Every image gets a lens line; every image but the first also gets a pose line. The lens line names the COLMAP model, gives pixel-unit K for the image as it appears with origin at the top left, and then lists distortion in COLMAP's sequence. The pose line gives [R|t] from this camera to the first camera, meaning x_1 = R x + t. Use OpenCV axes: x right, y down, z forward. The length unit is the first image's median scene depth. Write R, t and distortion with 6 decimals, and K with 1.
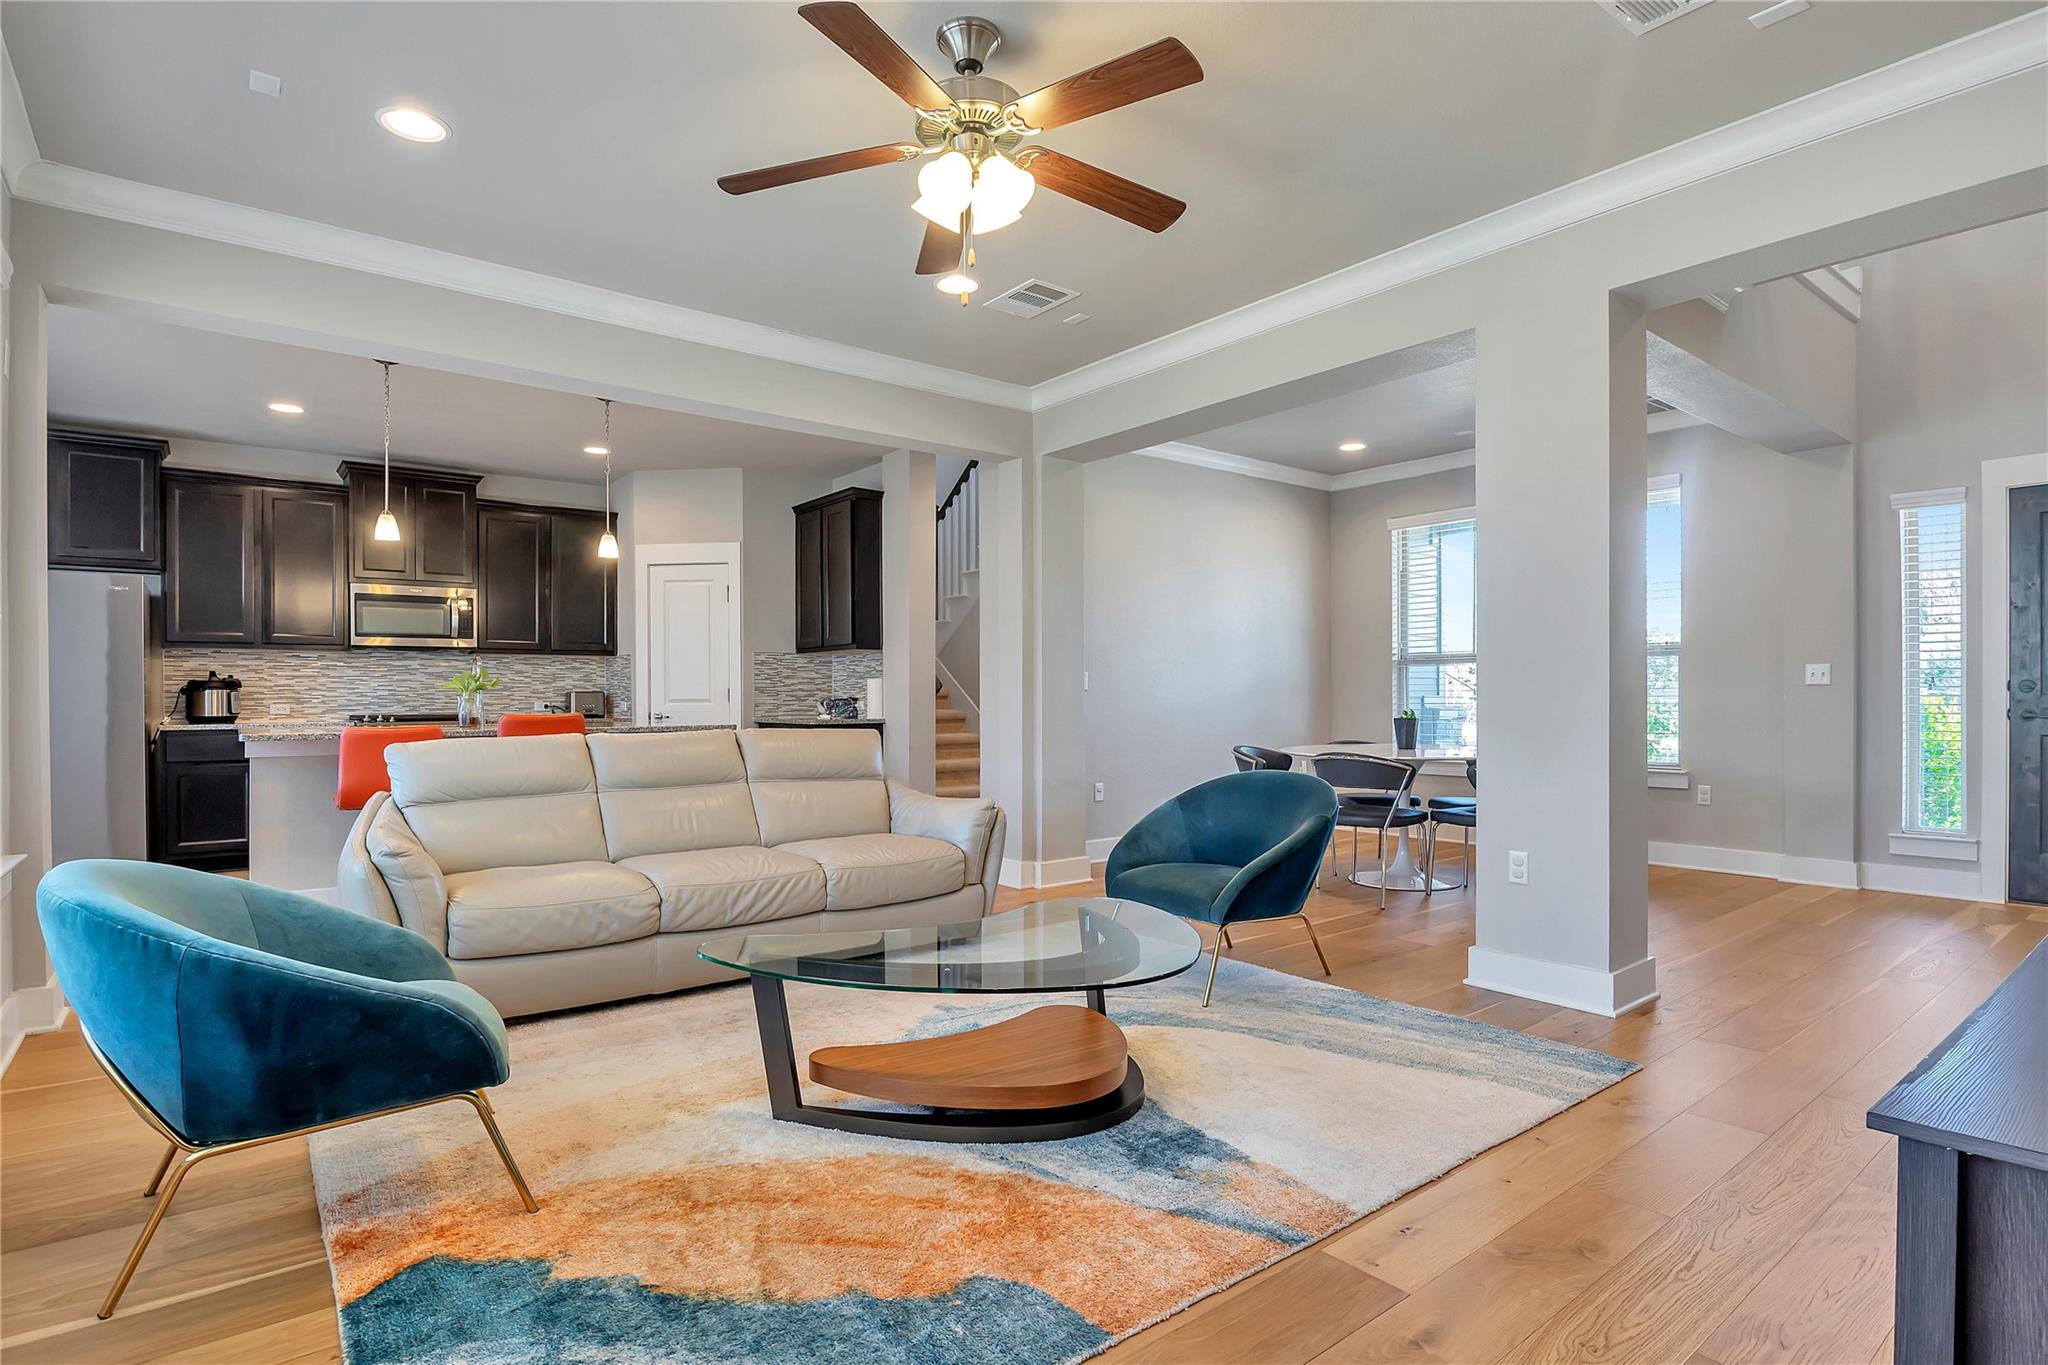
lens RADIAL K [[1041.1, 0, 1025.2], [0, 1041.1, 695.2], [0, 0, 1]] dist [-0.016137, -0.001924]
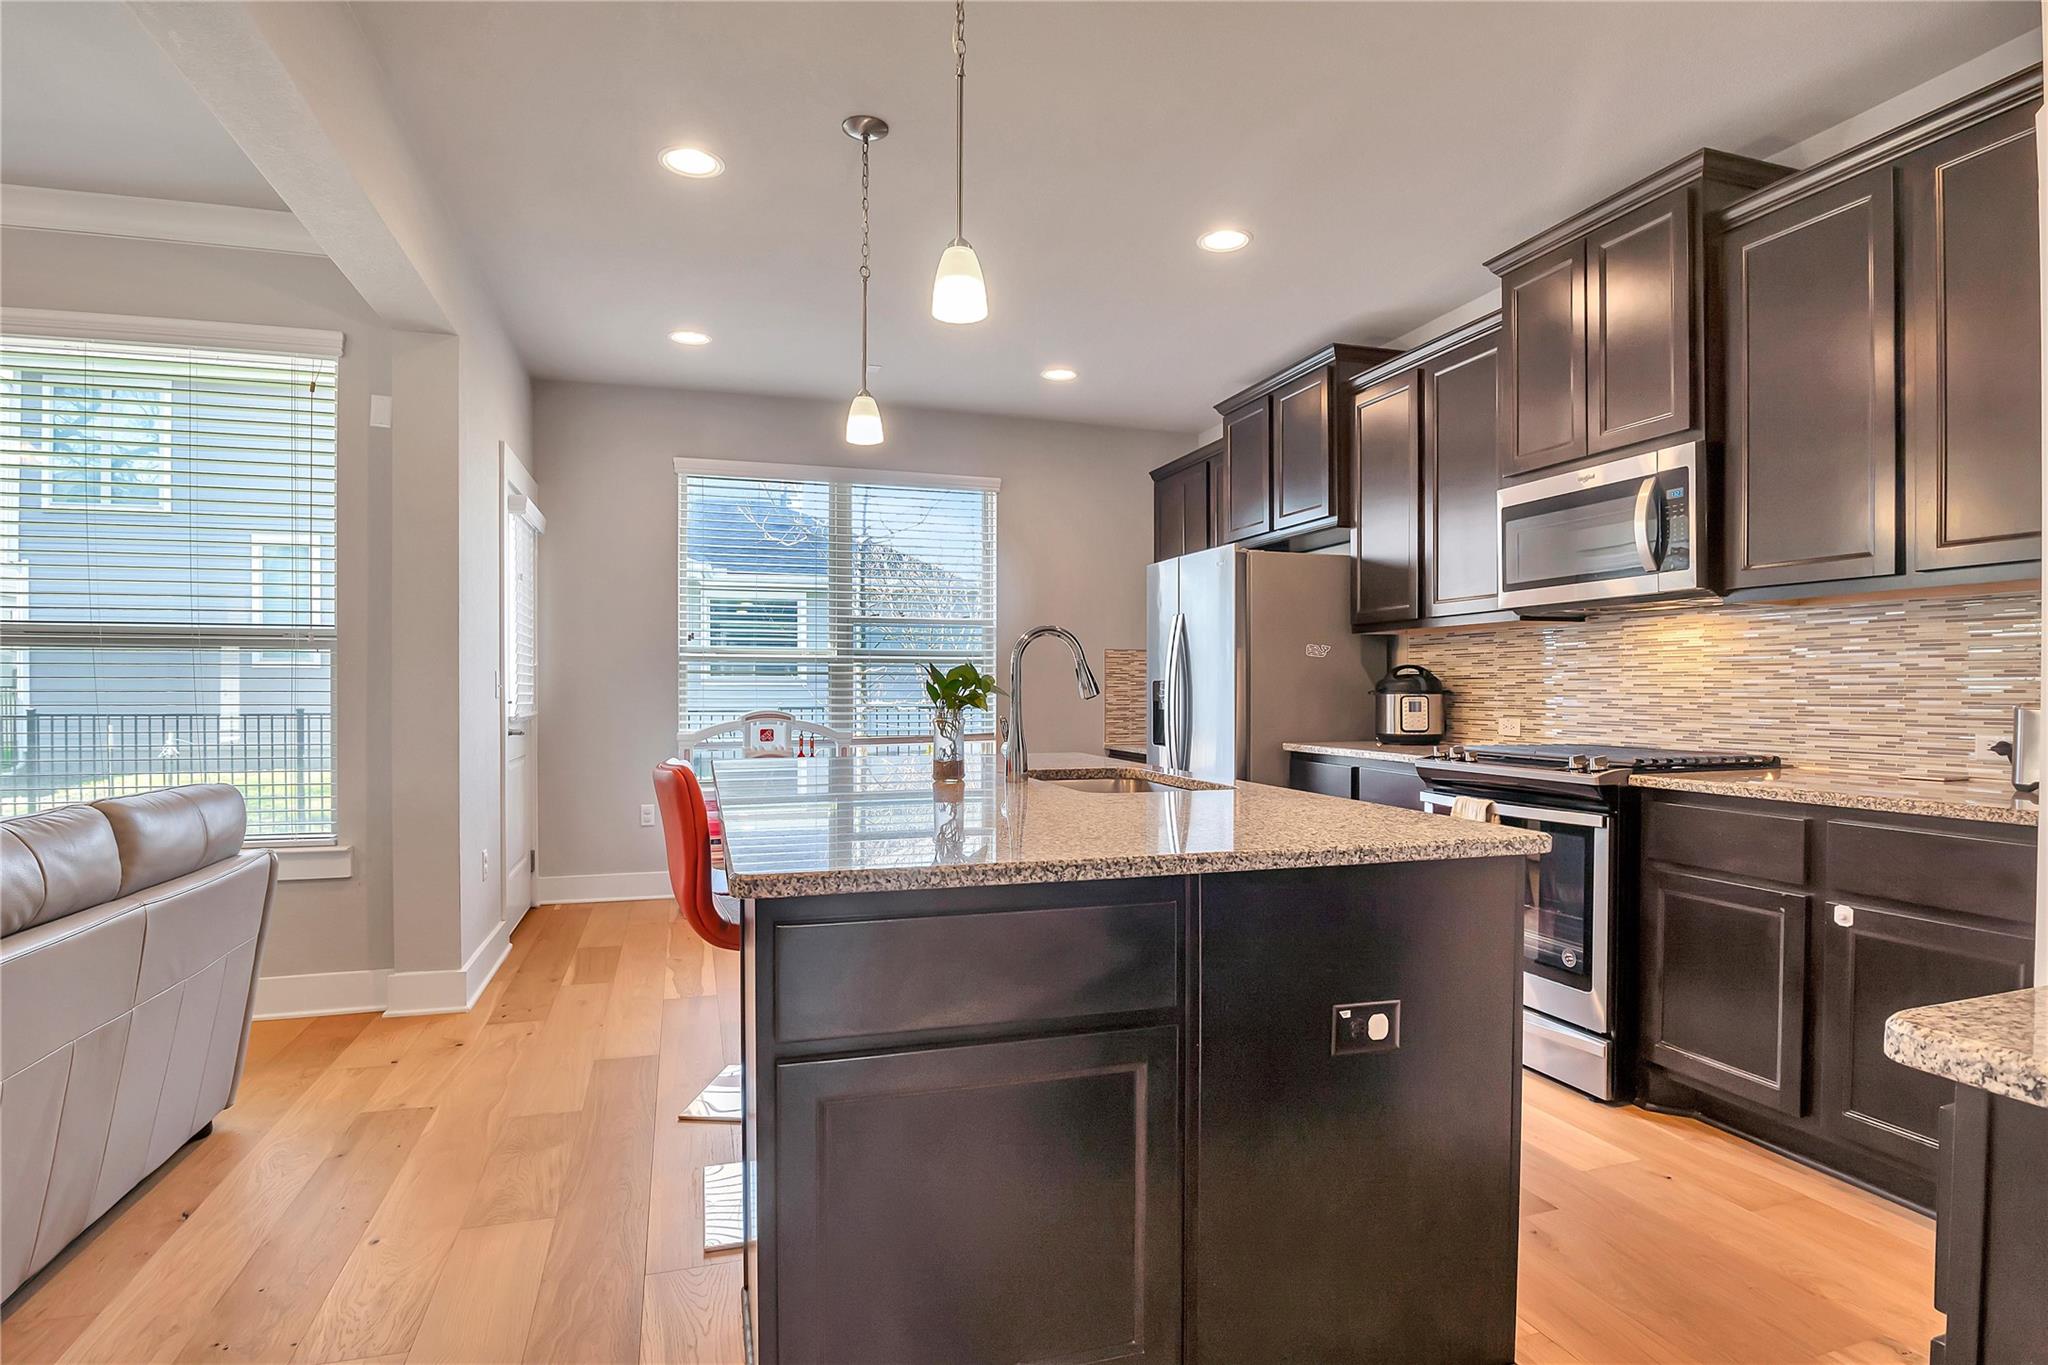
lens RADIAL K [[1041.1, 0, 1021.6], [0, 1041.1, 692.1], [0, 0, 1]] dist [-0.016137, -0.001924]
pose [[-0.363090, 0.006561, -0.931731, -0.065345], [0.000448, 0.999976, 0.006867, -0.009709], [0.931754, 0.002076, -0.363084, 0.907297]]
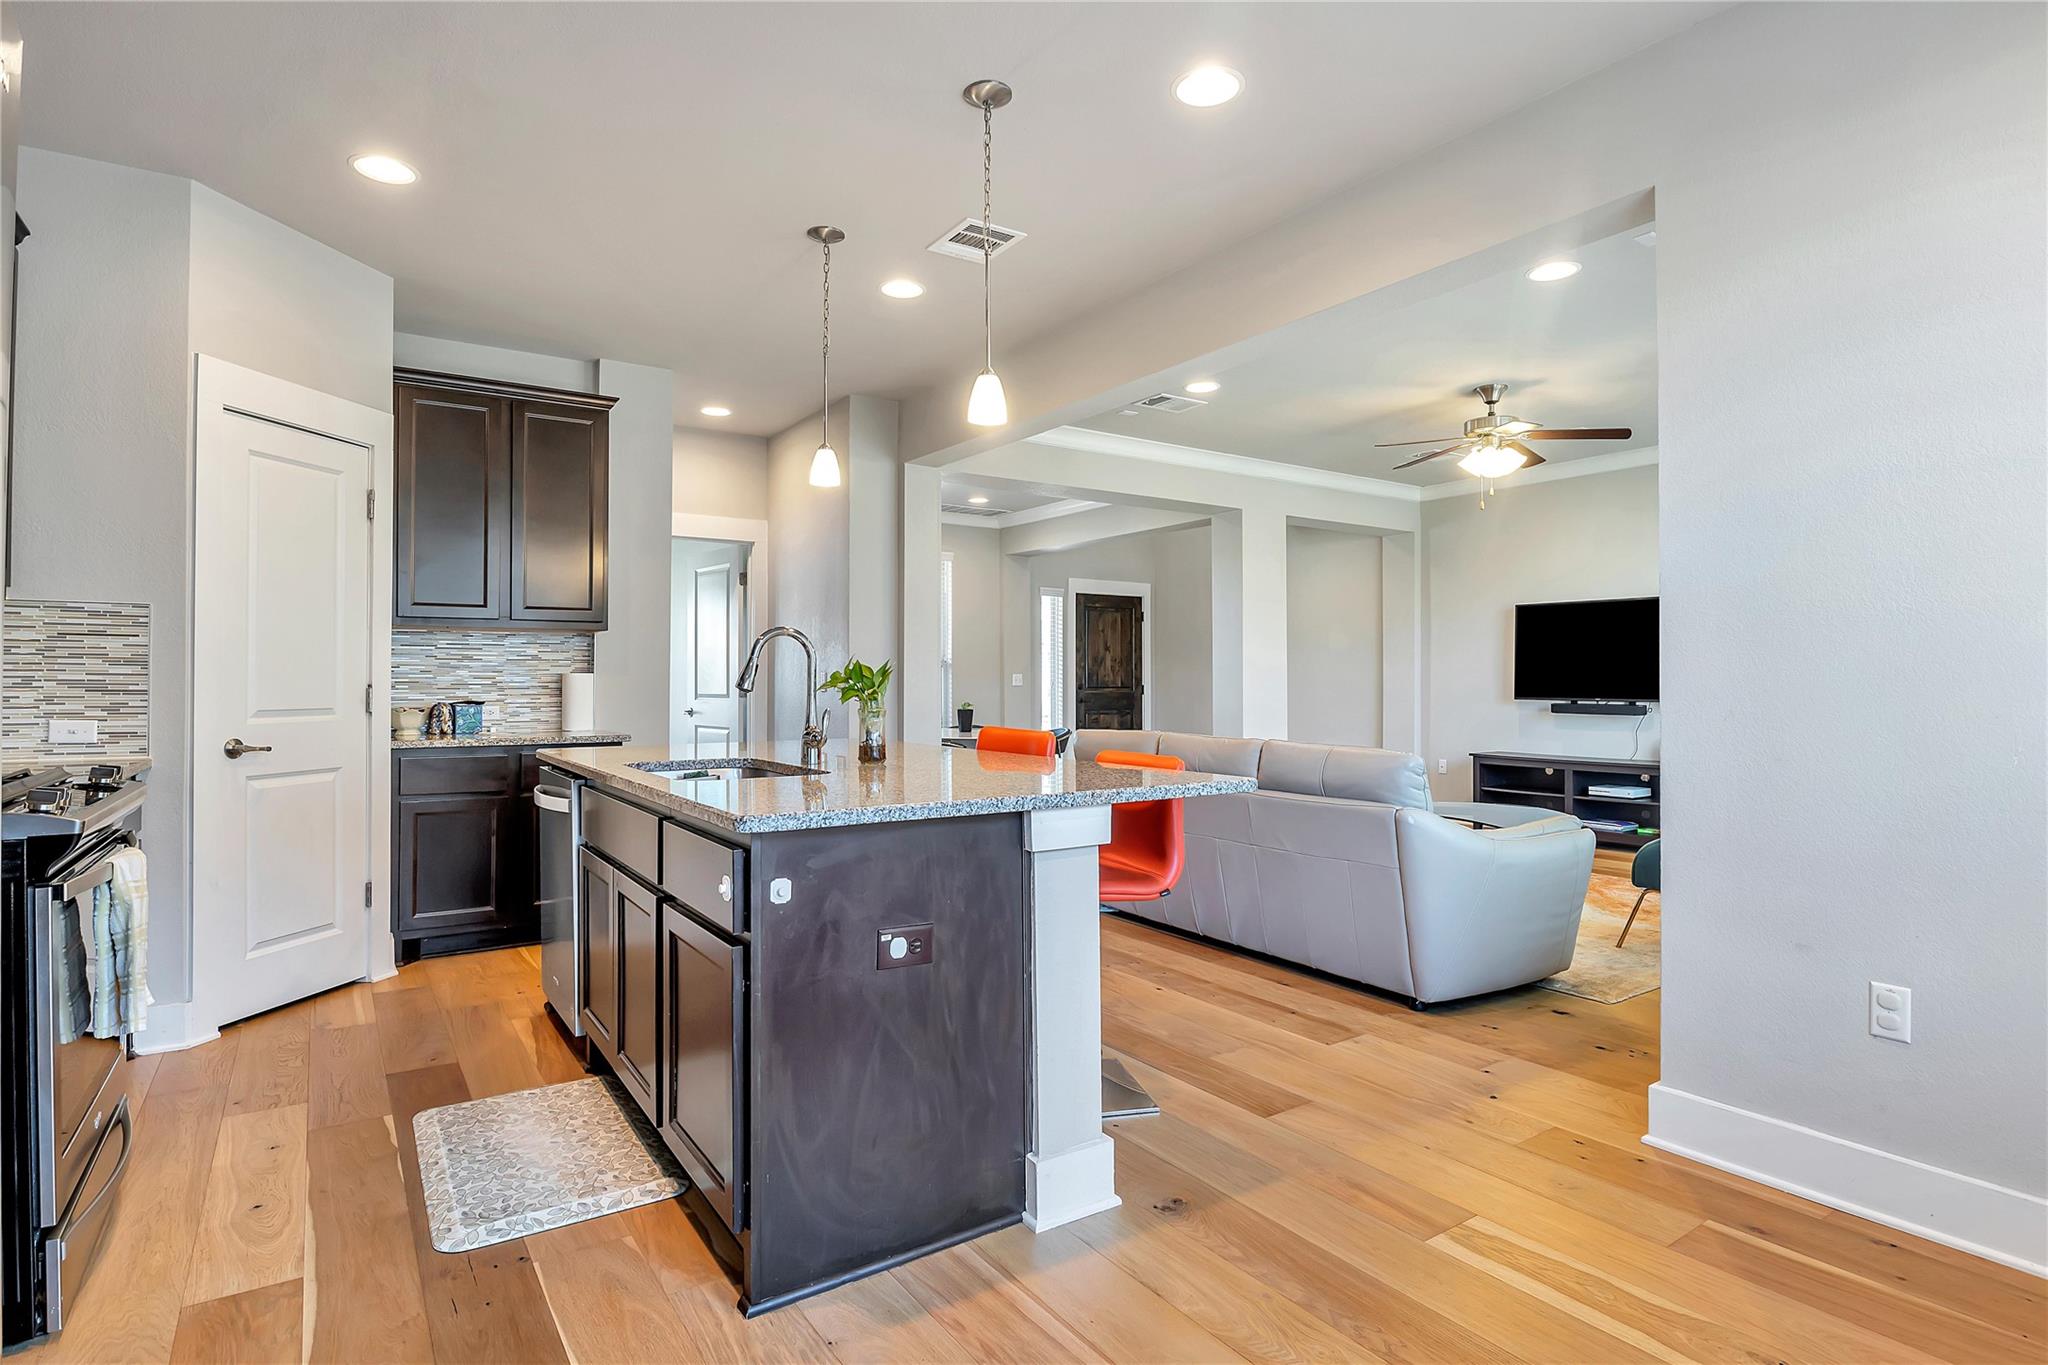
lens RADIAL K [[1041.1, 0, 1021.1], [0, 1041.1, 679.2], [0, 0, 1]] dist [-0.016137, -0.001924]
pose [[0.083244, 0.007189, 0.996503, -0.807332], [-0.001515, 0.999974, -0.007087, -0.007590], [-0.996528, -0.000919, 0.083253, 0.658039]]
